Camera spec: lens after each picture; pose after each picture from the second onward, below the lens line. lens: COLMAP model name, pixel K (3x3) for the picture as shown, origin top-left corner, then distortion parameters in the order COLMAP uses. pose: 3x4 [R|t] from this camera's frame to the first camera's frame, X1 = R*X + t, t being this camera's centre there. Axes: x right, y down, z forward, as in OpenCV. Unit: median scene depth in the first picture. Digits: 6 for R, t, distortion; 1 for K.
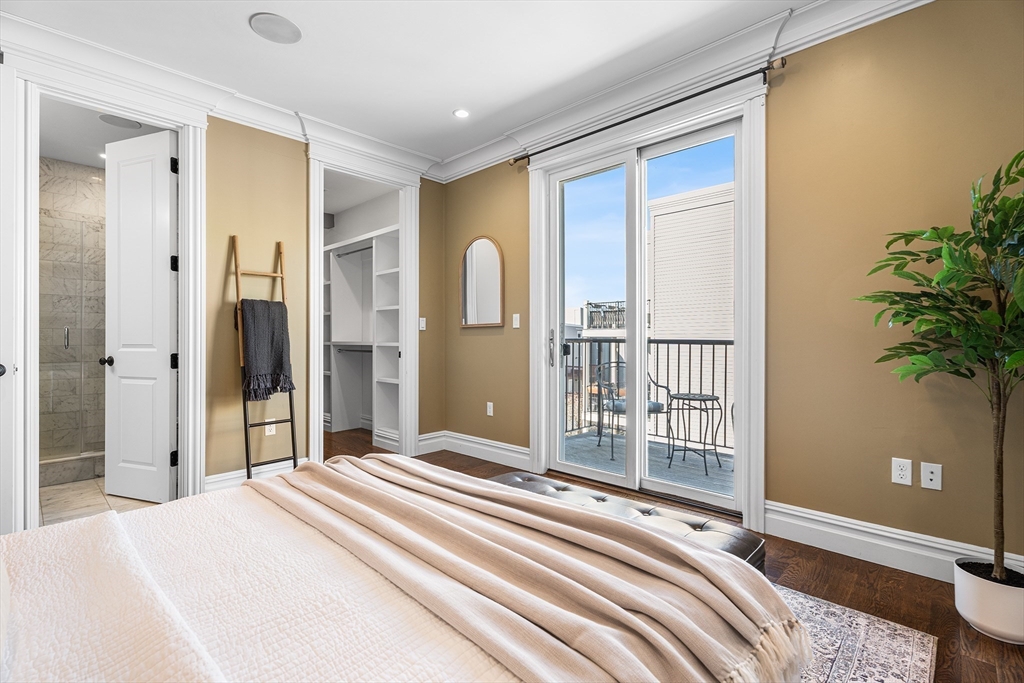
lens RADIAL K [[466.9, 0, 520.1], [0, 466.9, 340.4], [0, 0, 1]] dist [0.000433, -0.000895]
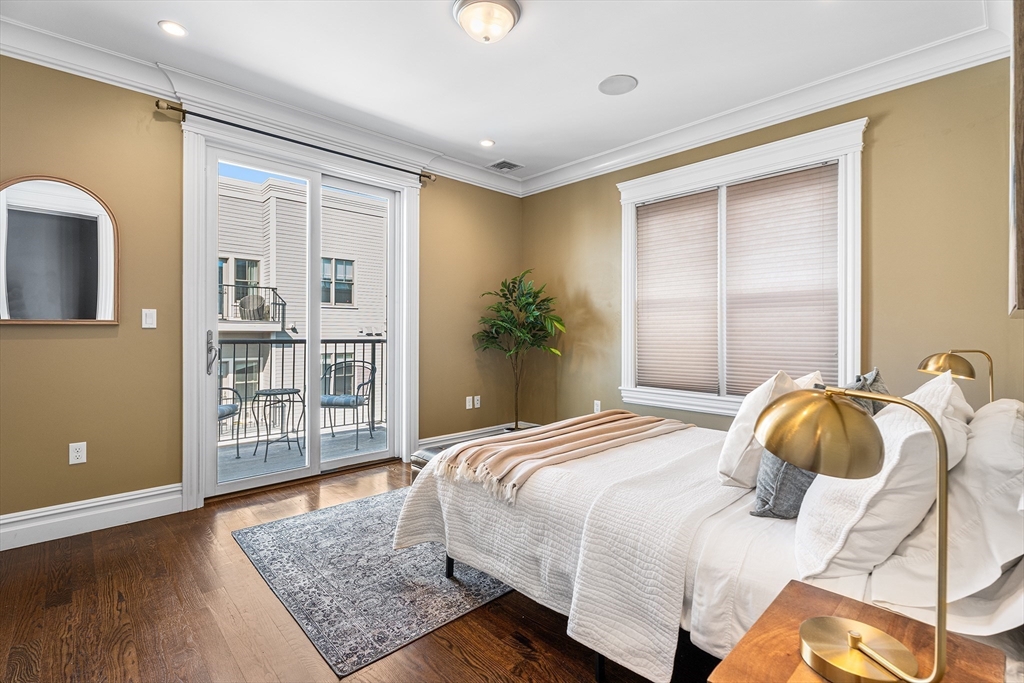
lens RADIAL K [[466.9, 0, 517.3], [0, 466.9, 333.0], [0, 0, 1]] dist [0.000433, -0.000895]
pose [[0.051579, 0.005092, 0.998656, -0.743065], [0.006246, 0.999966, -0.005422, -0.010494], [-0.998649, 0.006517, 0.051545, 0.401625]]
